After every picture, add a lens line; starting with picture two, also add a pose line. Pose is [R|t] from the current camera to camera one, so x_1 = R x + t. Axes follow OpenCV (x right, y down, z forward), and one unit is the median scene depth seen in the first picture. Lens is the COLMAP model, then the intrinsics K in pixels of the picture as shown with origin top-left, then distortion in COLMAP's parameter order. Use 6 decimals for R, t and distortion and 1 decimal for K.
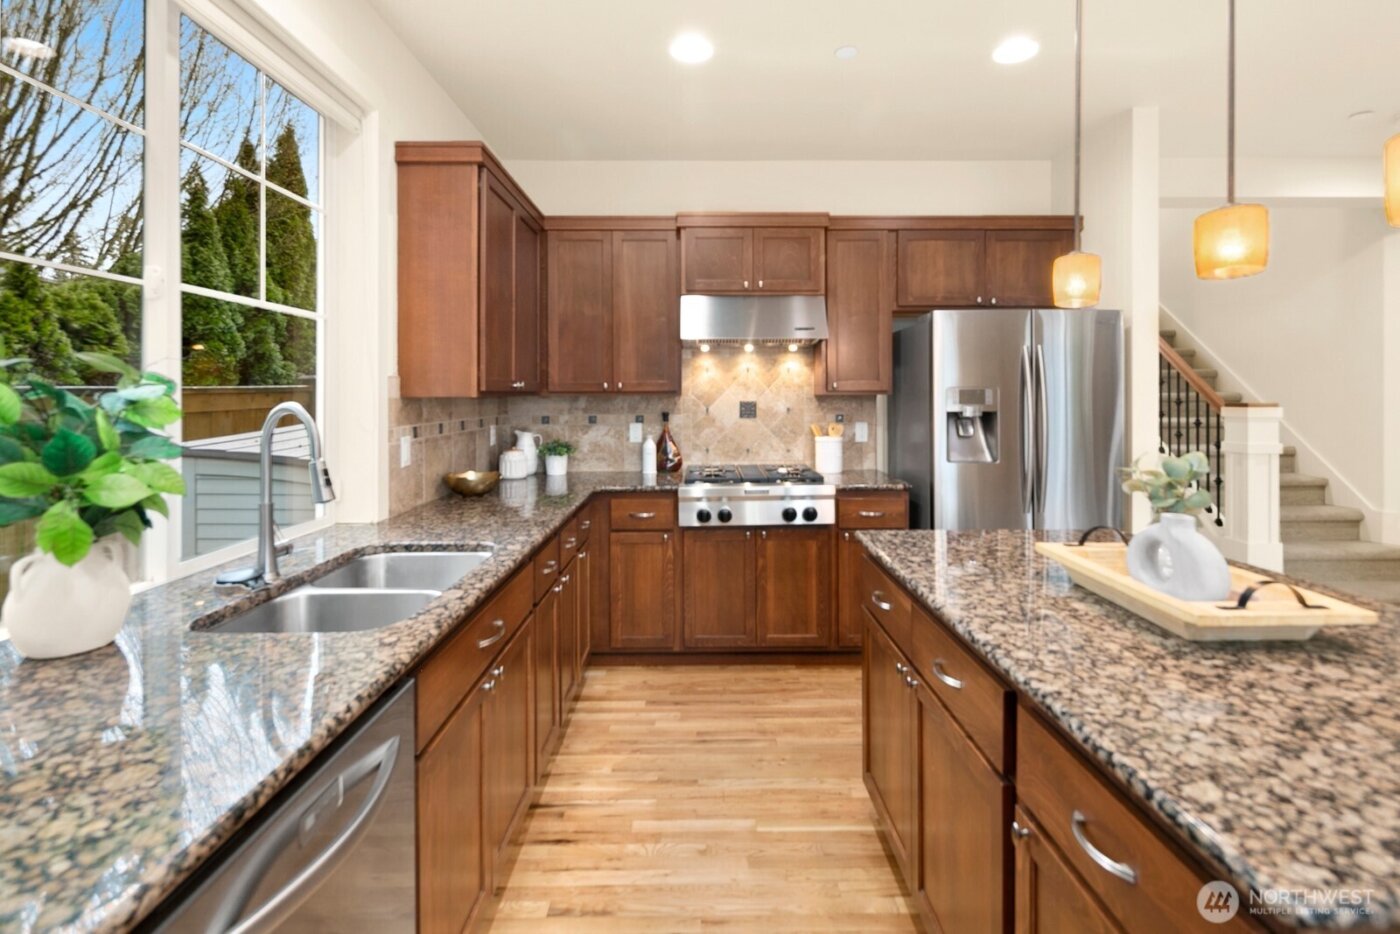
lens RADIAL K [[673.4, 0, 703.3], [0, 673.4, 398.0], [0, 0, 1]] dist [0.002774, -0.003072]
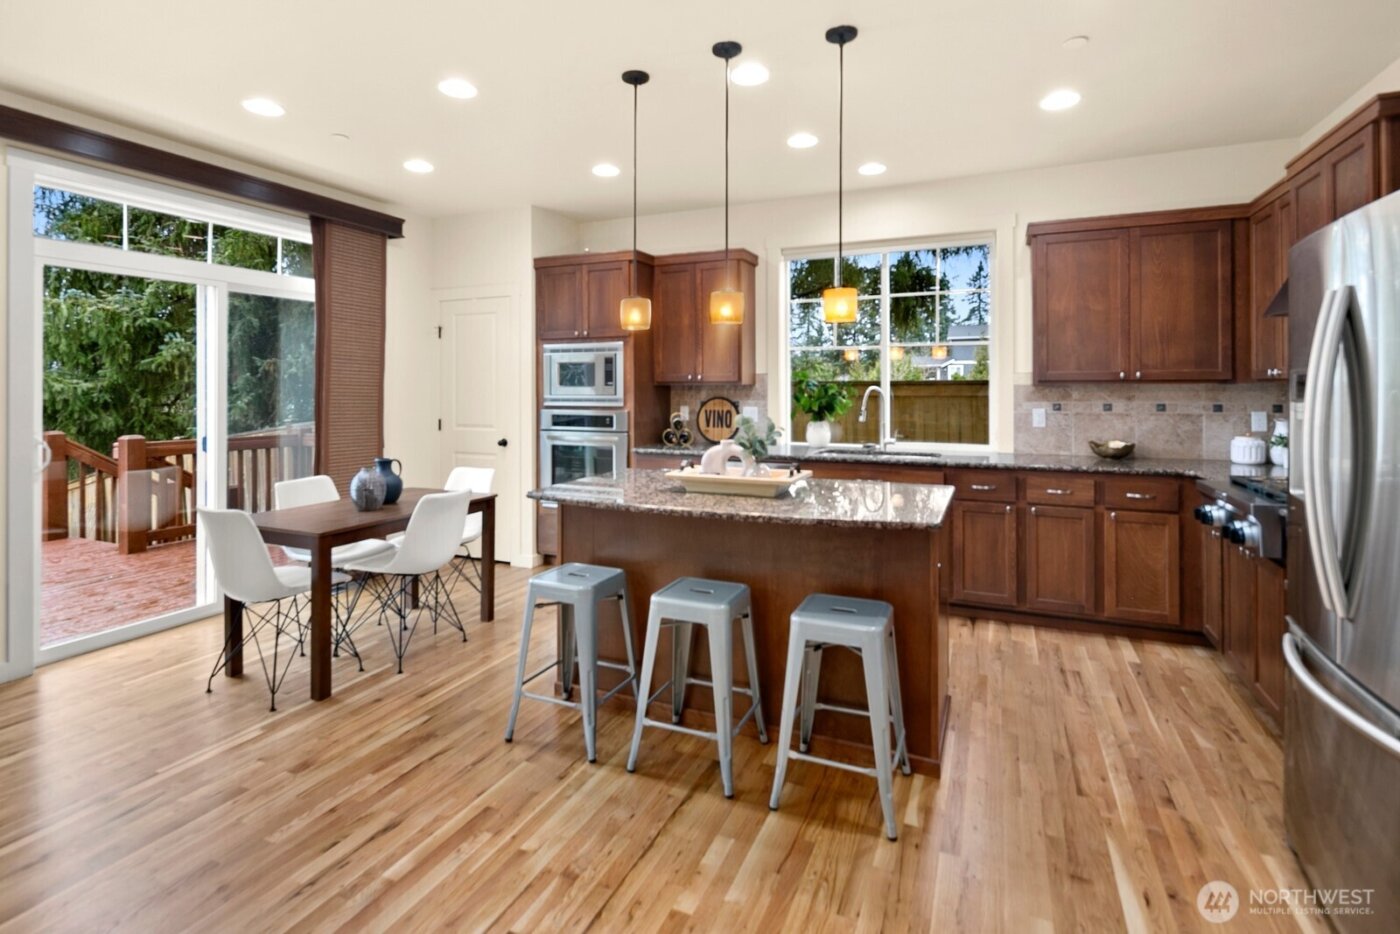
lens RADIAL K [[673.4, 0, 703.7], [0, 673.4, 383.6], [0, 0, 1]] dist [0.002774, -0.003072]
pose [[-0.399521, 0.002493, -0.916721, 0.976272], [0.001399, 0.999997, 0.002109, -0.006014], [0.916723, -0.000440, -0.399523, 0.637268]]
